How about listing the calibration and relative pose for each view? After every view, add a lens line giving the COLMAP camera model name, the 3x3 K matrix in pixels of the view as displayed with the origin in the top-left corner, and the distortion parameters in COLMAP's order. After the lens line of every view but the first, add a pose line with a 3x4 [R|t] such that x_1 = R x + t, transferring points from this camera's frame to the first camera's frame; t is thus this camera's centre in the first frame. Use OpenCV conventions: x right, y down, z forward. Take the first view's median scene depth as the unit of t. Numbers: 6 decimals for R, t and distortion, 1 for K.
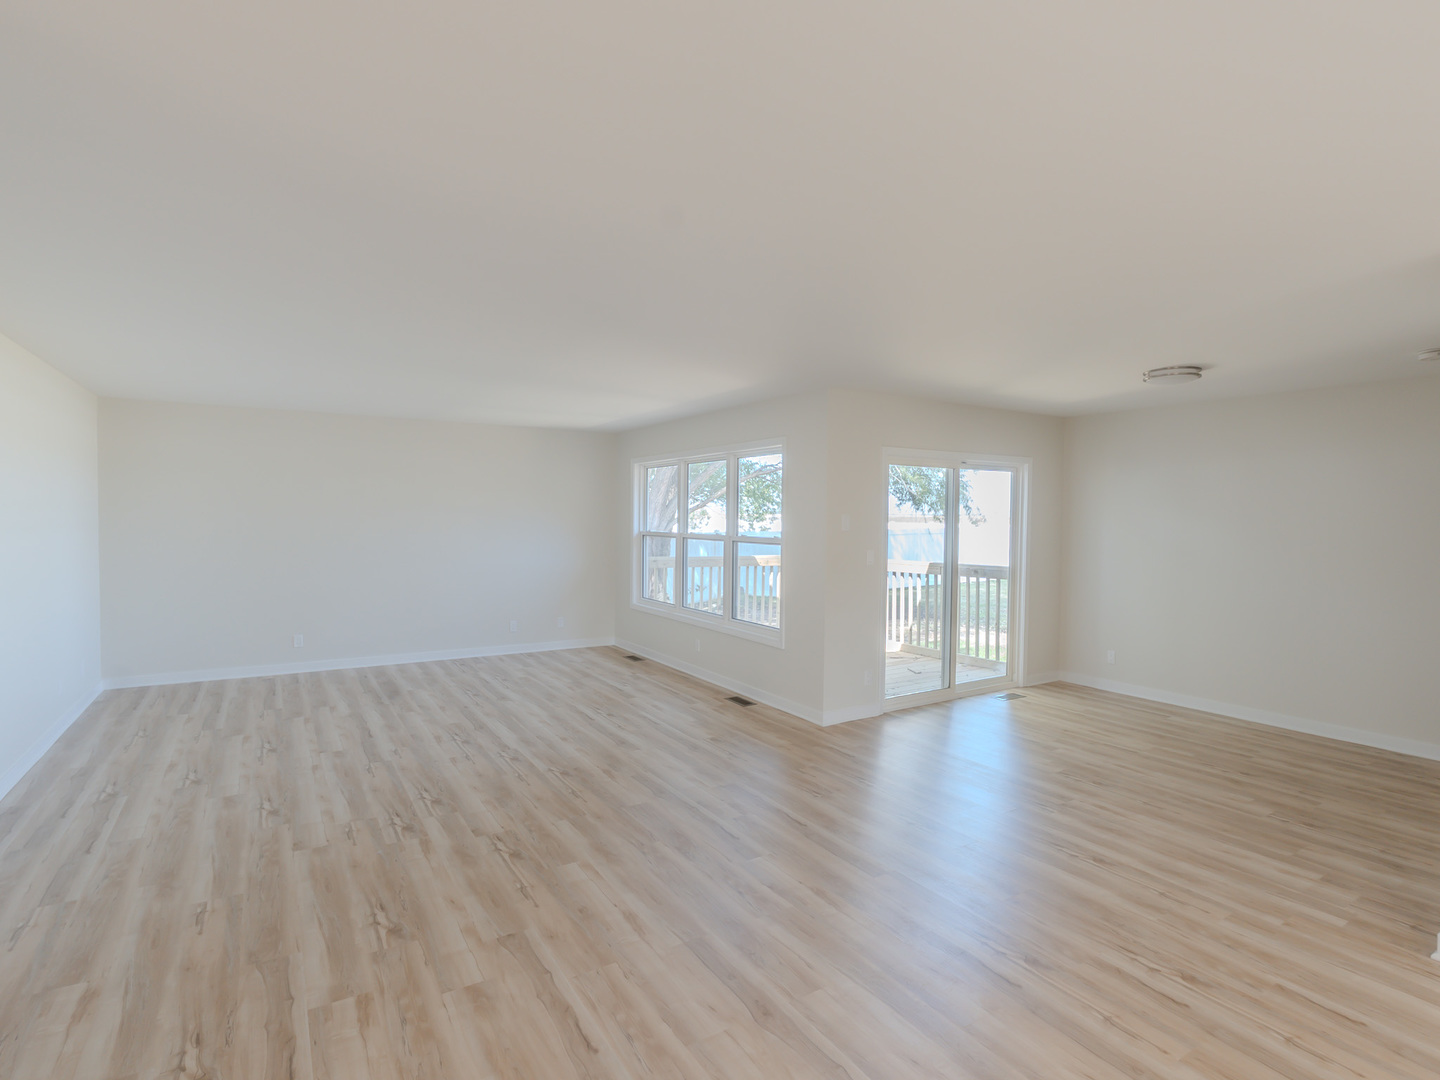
lens RADIAL K [[735.9, 0, 720.0], [0, 735.9, 540.0], [0, 0, 1]] dist [-0.011507, 0.000785]
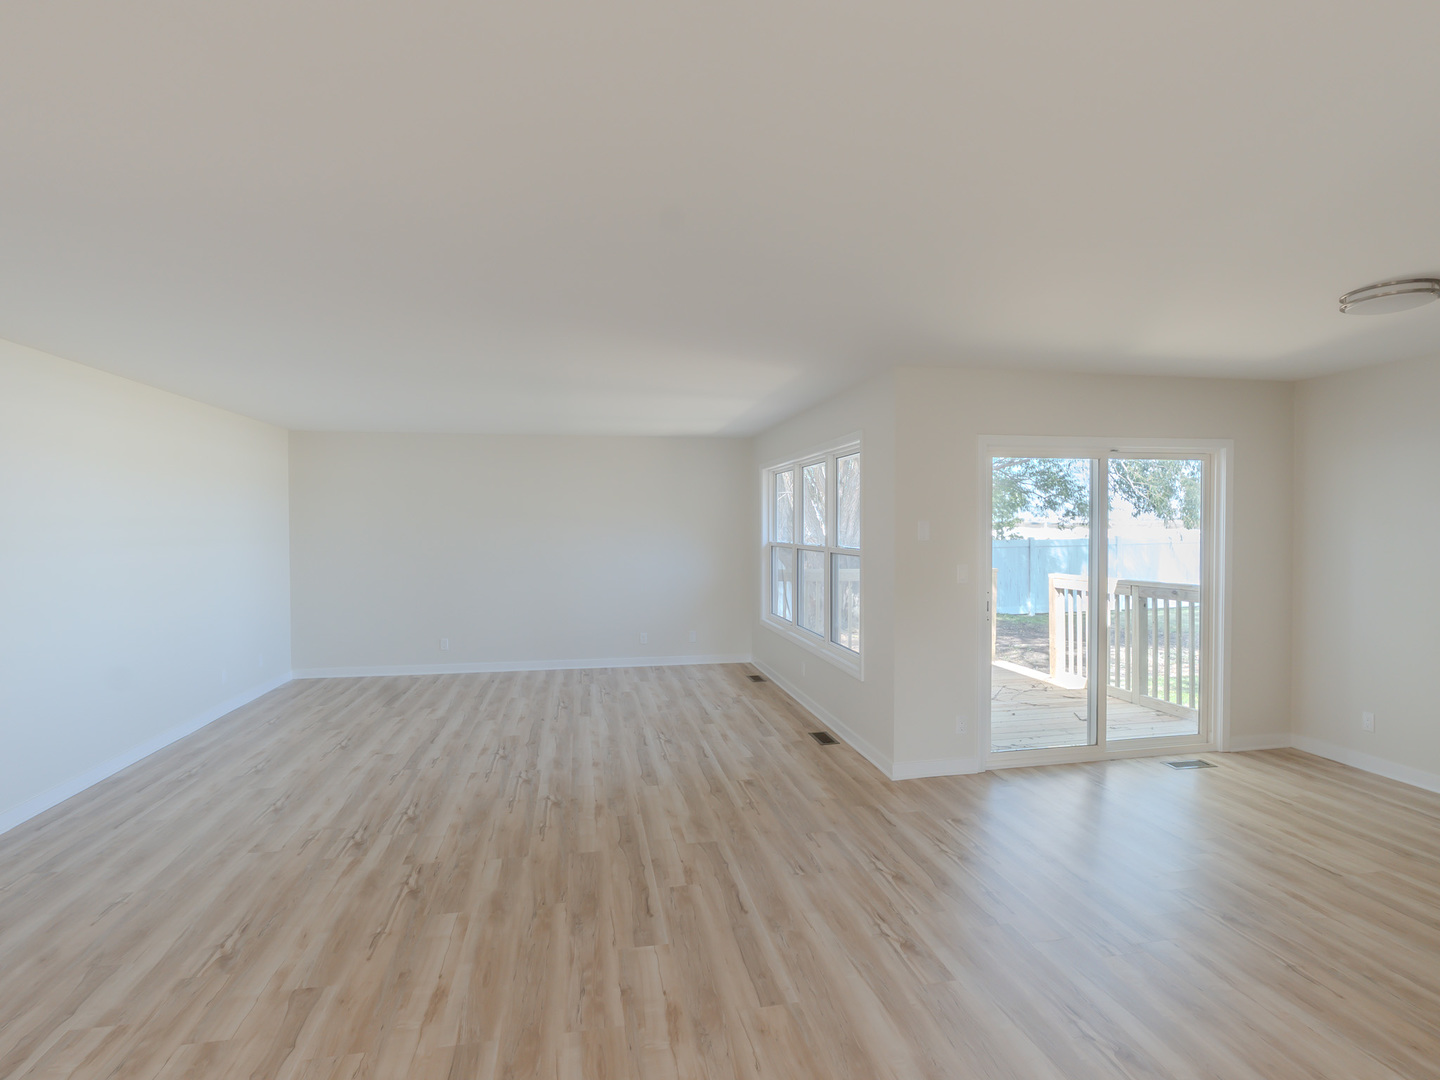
lens RADIAL K [[736.3, 0, 713.8], [0, 736.3, 541.5], [0, 0, 1]] dist [-0.014993, 0.002457]
pose [[0.931059, -0.005378, -0.364830, 0.257965], [0.001495, 0.999939, -0.010926, -0.003360], [0.364867, 0.009628, 0.931010, 0.166890]]
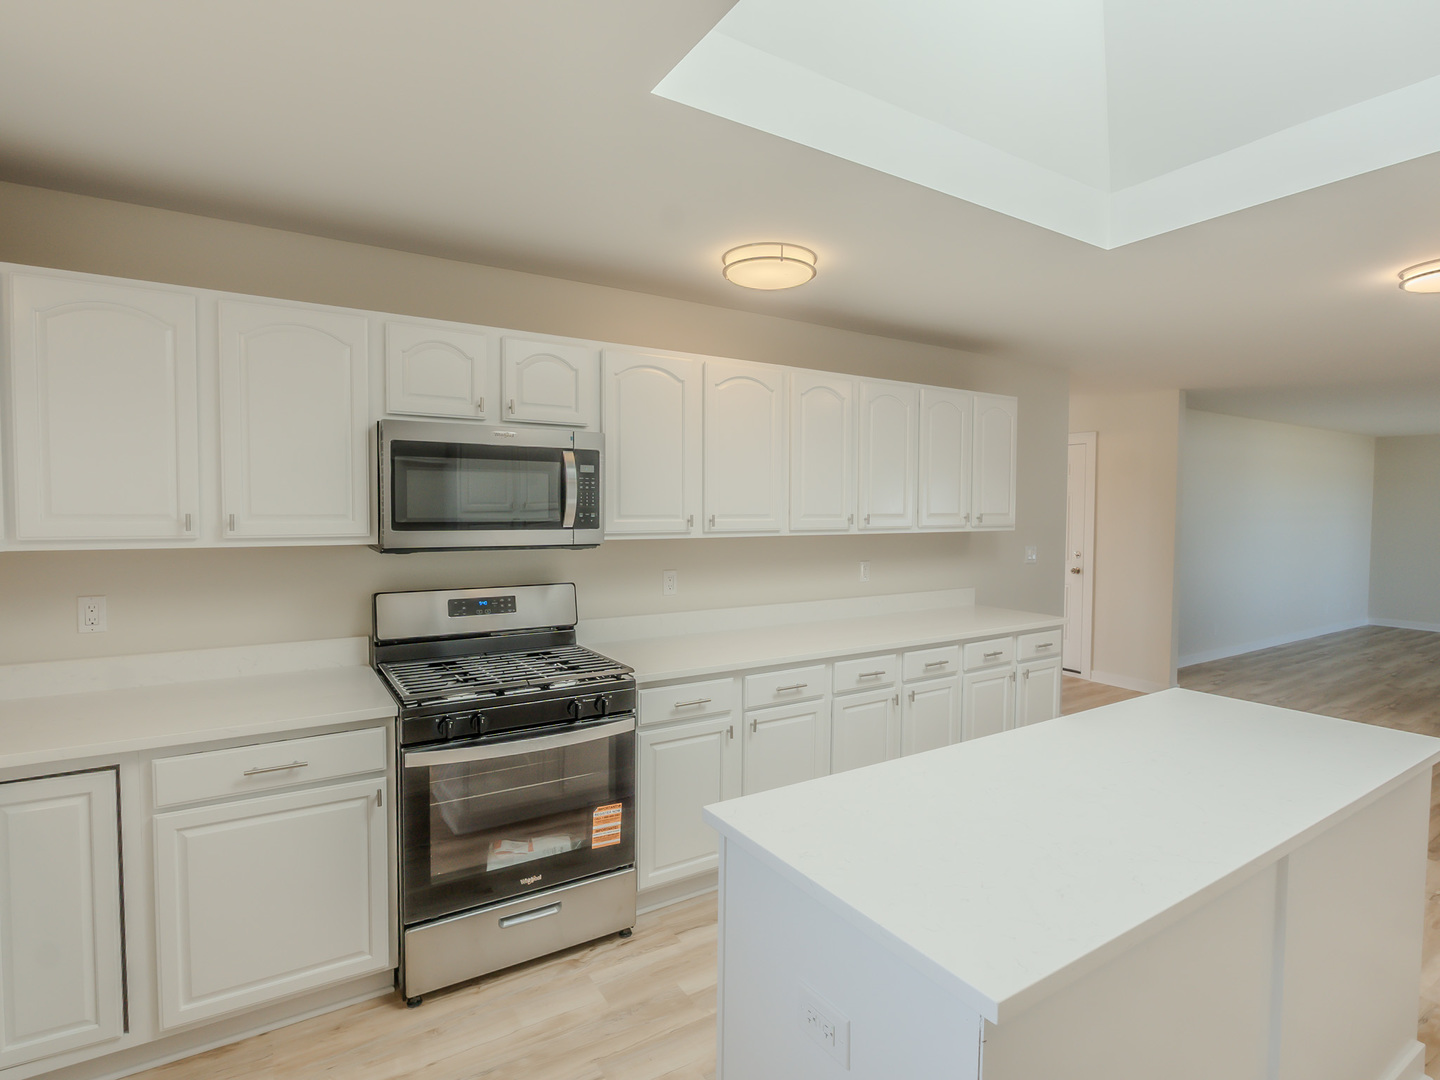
lens RADIAL K [[736.3, 0, 713.8], [0, 736.3, 541.5], [0, 0, 1]] dist [-0.014993, 0.002457]
pose [[0.010057, 0.032192, -0.999431, 0.815587], [-0.032485, 0.998965, 0.031850, 0.025800], [0.999422, 0.032146, 0.011093, -0.500904]]
